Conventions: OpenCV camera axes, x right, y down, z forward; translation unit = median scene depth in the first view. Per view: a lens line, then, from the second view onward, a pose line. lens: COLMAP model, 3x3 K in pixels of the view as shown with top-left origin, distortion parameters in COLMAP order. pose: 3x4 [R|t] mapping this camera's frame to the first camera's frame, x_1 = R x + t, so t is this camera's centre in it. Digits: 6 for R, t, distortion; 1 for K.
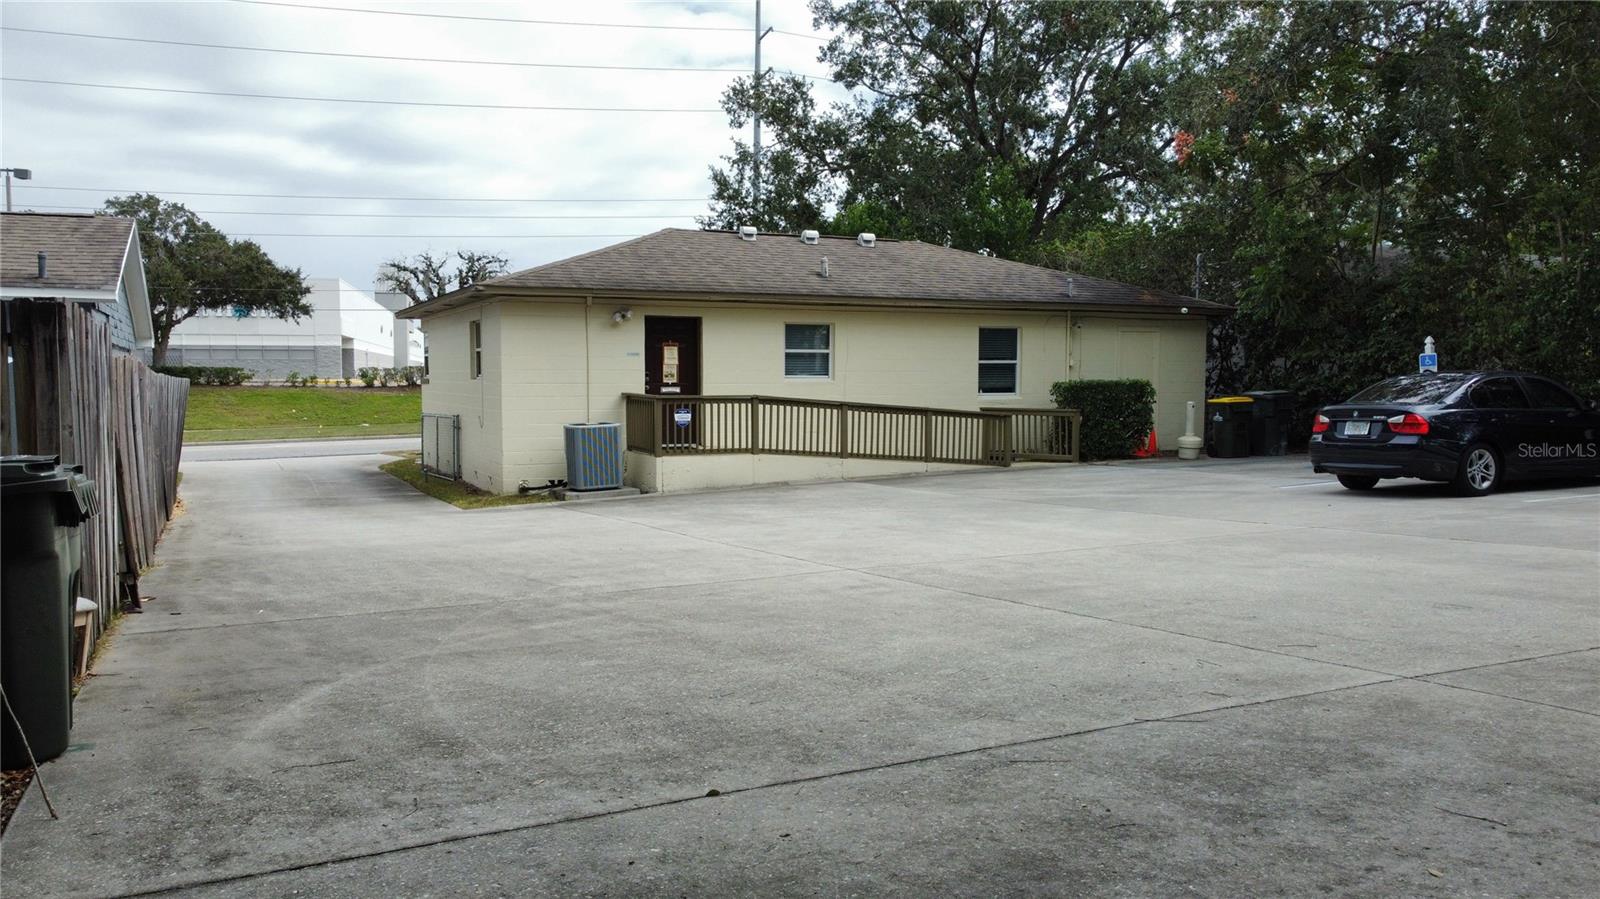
lens RADIAL K [[1212.1, 0, 796.1], [0, 1212.1, 447.7], [0, 0, 1]] dist [-0.001975, 0.001743]
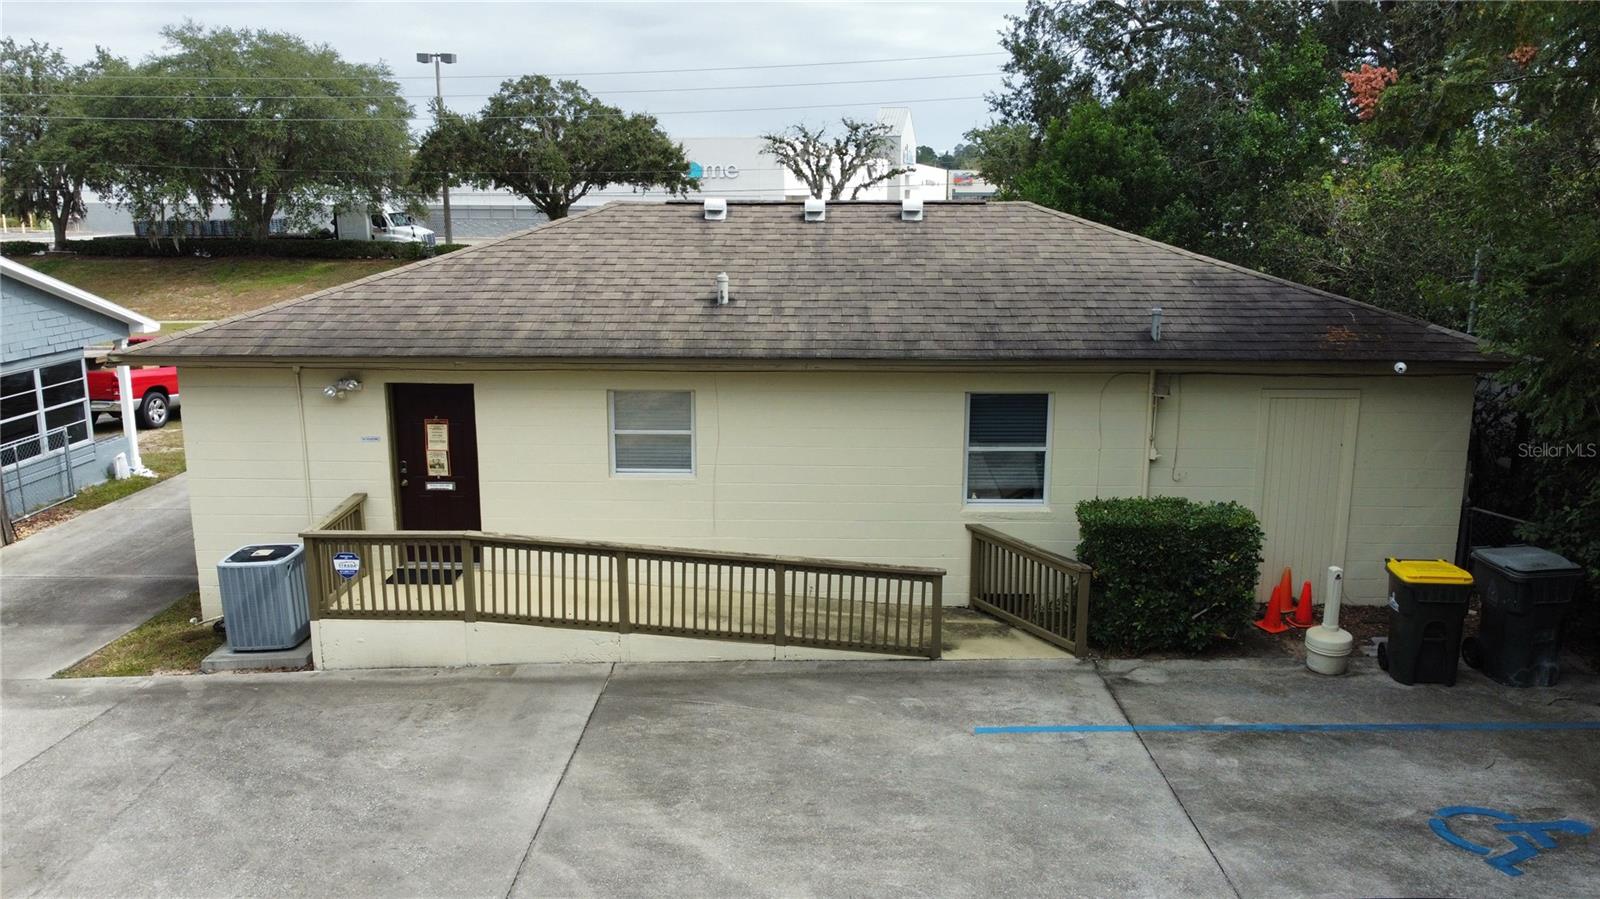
lens RADIAL K [[1212.1, 0, 796.1], [0, 1212.1, 447.7], [0, 0, 1]] dist [-0.001975, 0.001743]
pose [[0.896796, 0.091929, -0.432789, 0.336124], [-0.028917, 0.988263, 0.149998, -0.160356], [0.441499, -0.122003, 0.888929, 0.429706]]
